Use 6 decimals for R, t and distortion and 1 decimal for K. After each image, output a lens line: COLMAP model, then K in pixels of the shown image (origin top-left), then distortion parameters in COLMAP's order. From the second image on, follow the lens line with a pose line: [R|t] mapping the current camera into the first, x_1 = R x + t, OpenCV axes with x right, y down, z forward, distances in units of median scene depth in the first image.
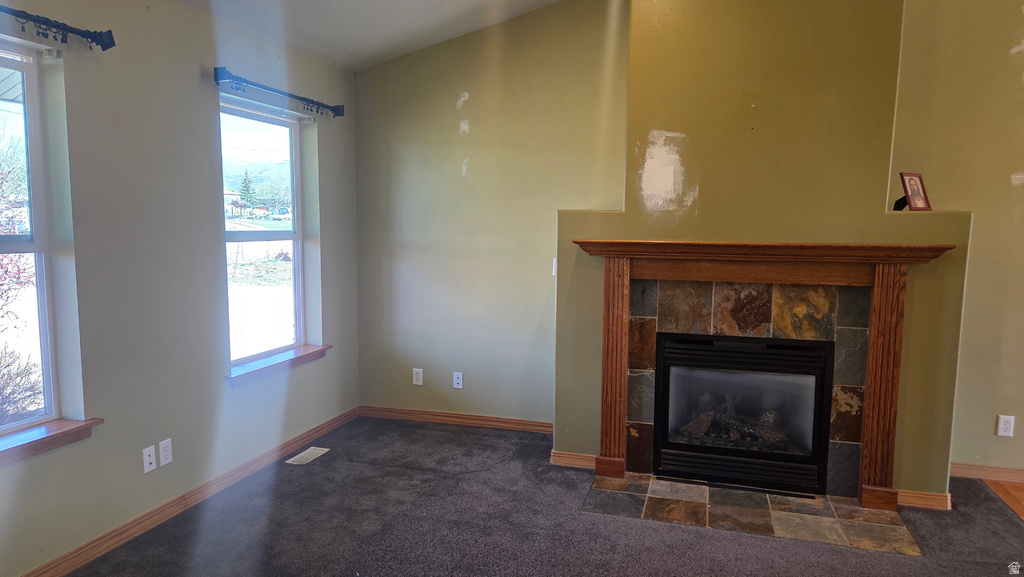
lens RADIAL K [[687.4, 0, 516.9], [0, 687.4, 294.5], [0, 0, 1]] dist [0.103255, -0.093443]
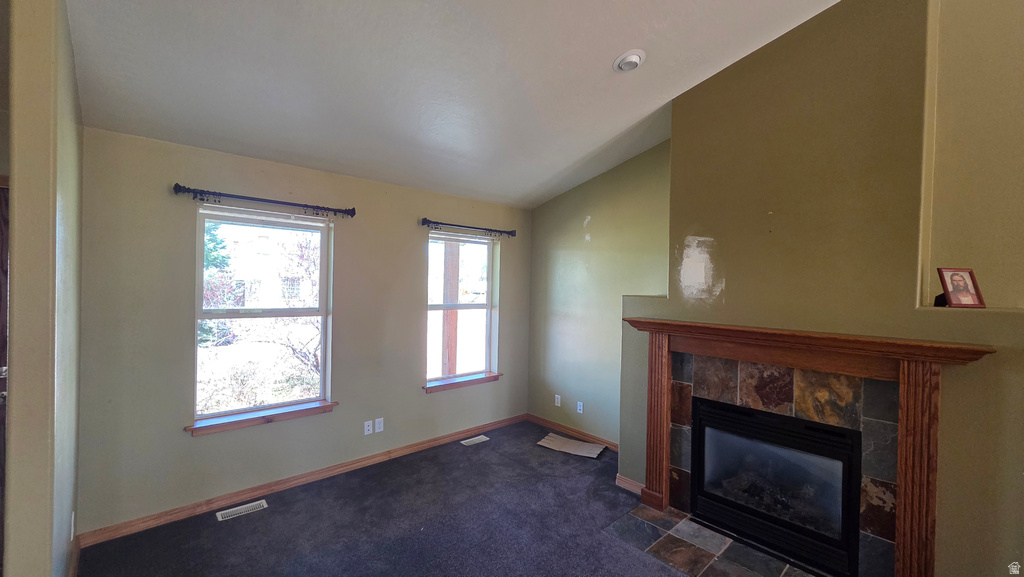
lens RADIAL K [[418.6, 0, 512.0], [0, 418.6, 288.5], [0, 0, 1]] dist [0.010085, -0.000176]
pose [[0.854485, 0.010180, -0.519376, 0.323313], [-0.064612, 0.994127, -0.086815, -0.051973], [0.515442, 0.107740, 0.850124, 0.182473]]
